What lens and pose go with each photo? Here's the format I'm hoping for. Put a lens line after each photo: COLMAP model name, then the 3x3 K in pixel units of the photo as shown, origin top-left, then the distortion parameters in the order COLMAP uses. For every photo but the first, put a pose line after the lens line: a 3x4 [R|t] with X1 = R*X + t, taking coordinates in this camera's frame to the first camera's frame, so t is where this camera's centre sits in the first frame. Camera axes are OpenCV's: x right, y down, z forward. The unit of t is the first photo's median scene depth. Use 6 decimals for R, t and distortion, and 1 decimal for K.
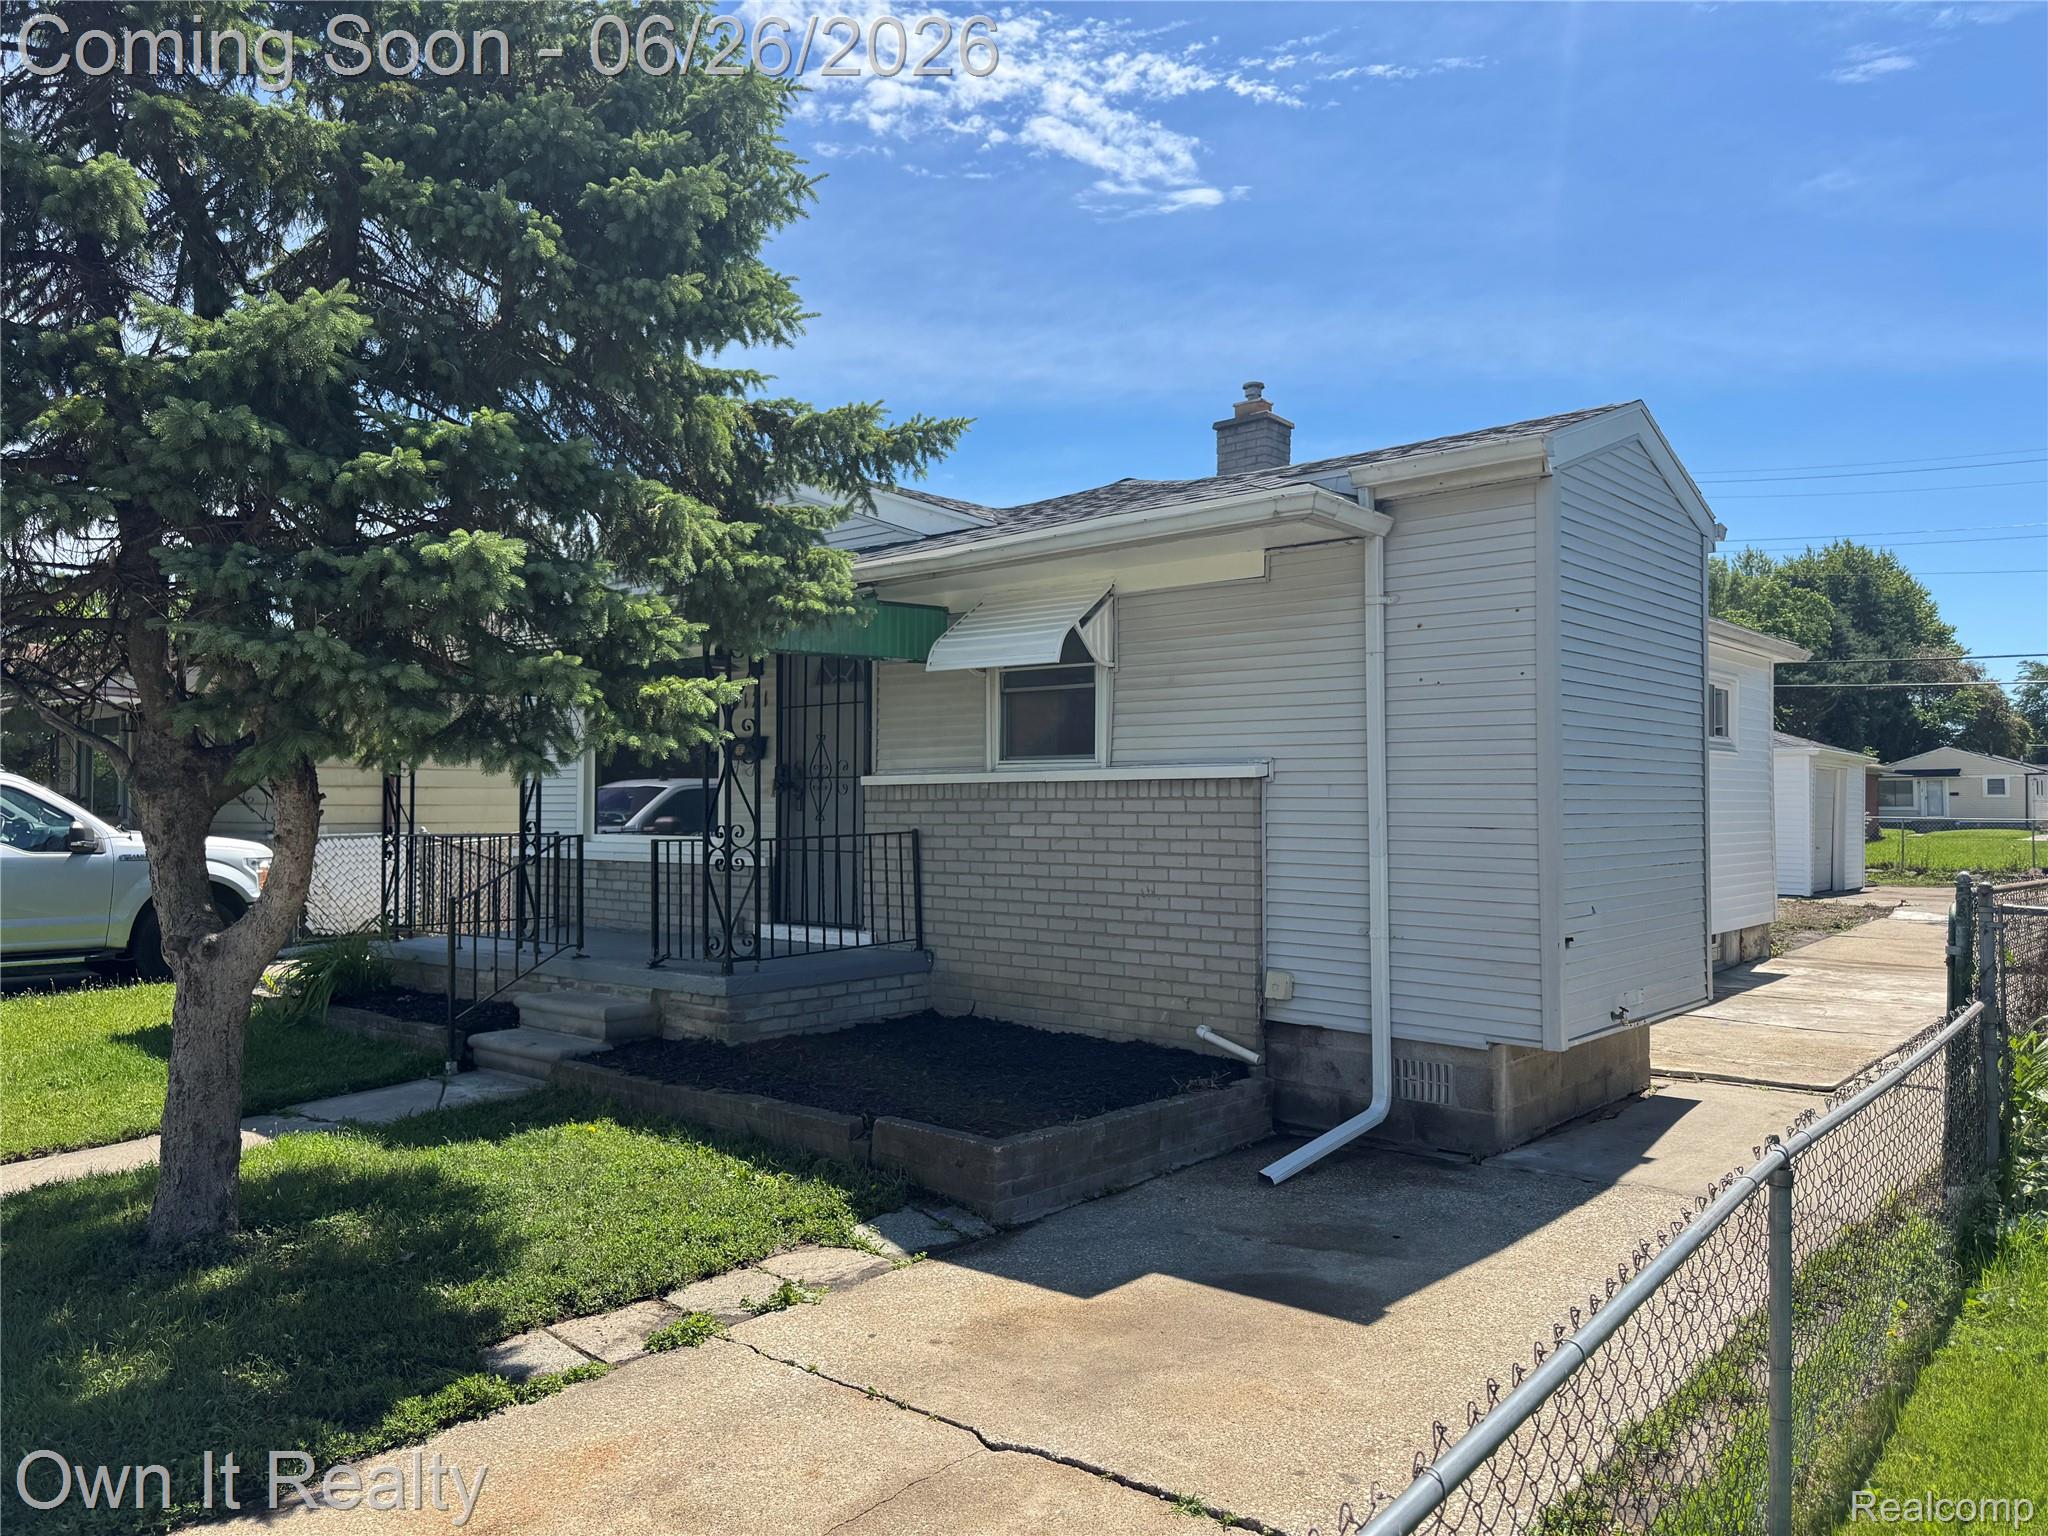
lens RADIAL K [[1480.0, 0, 990.8], [0, 1480.0, 804.6], [0, 0, 1]] dist [0.058476, -0.038355]
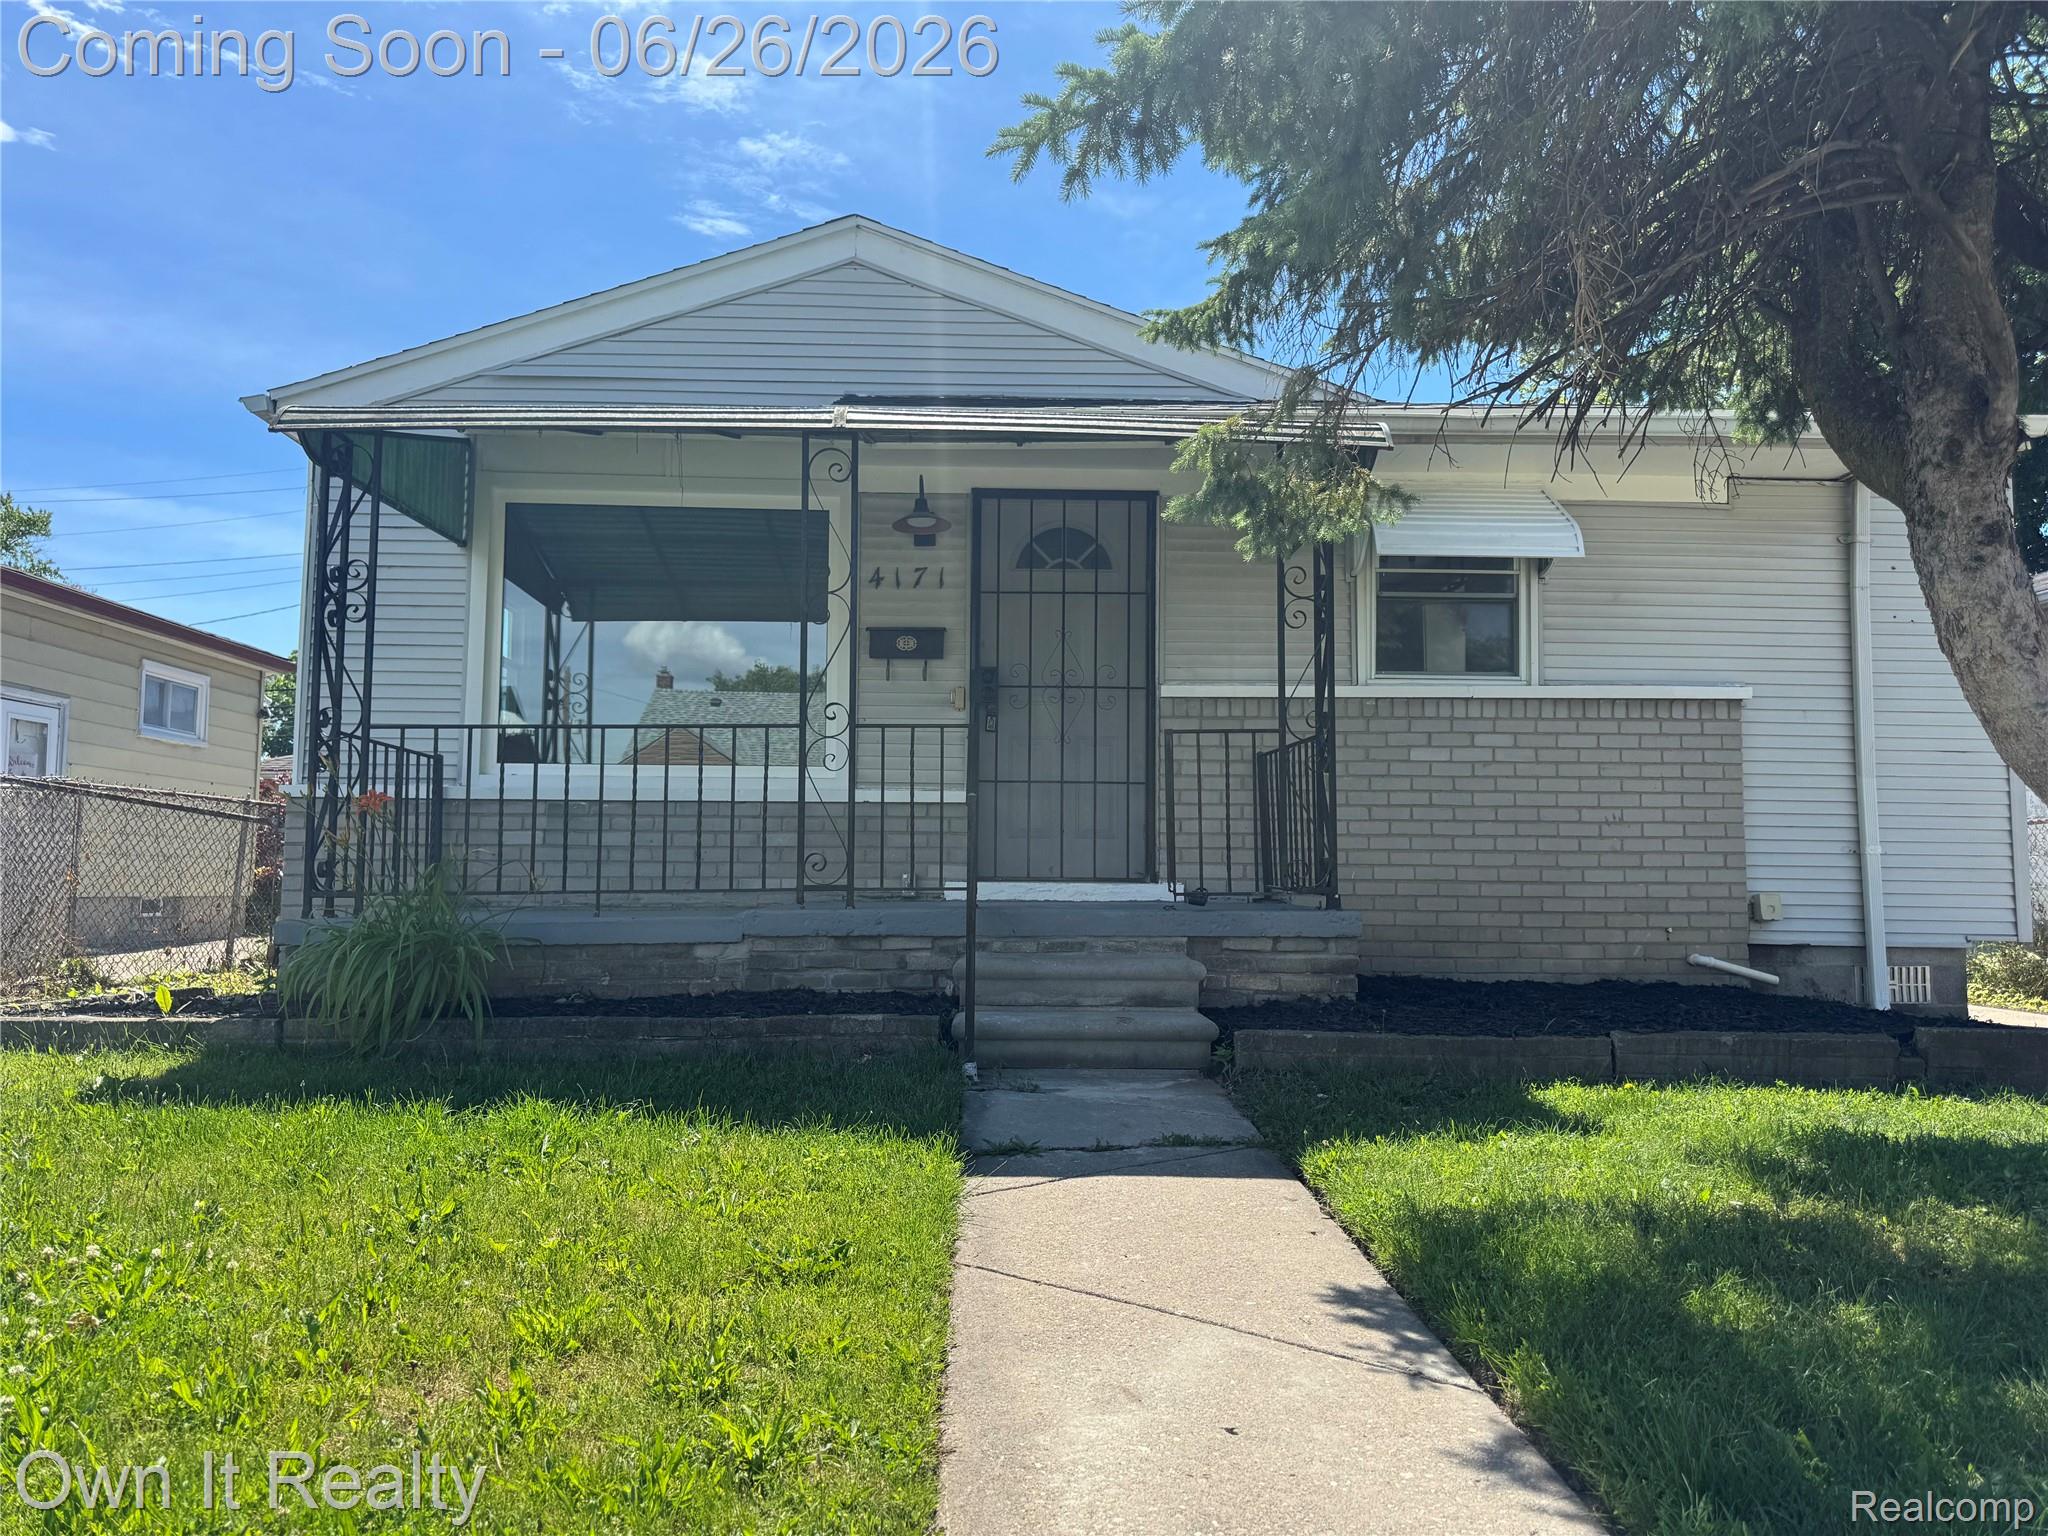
lens RADIAL K [[1459.0, 0, 998.0], [0, 1459.0, 781.9], [0, 0, 1]] dist [0.104413, -0.149416]
pose [[0.710652, 0.055273, 0.701369, -0.771892], [-0.008116, 0.997487, -0.070385, 0.097770], [-0.703497, 0.044327, 0.709314, 0.572912]]
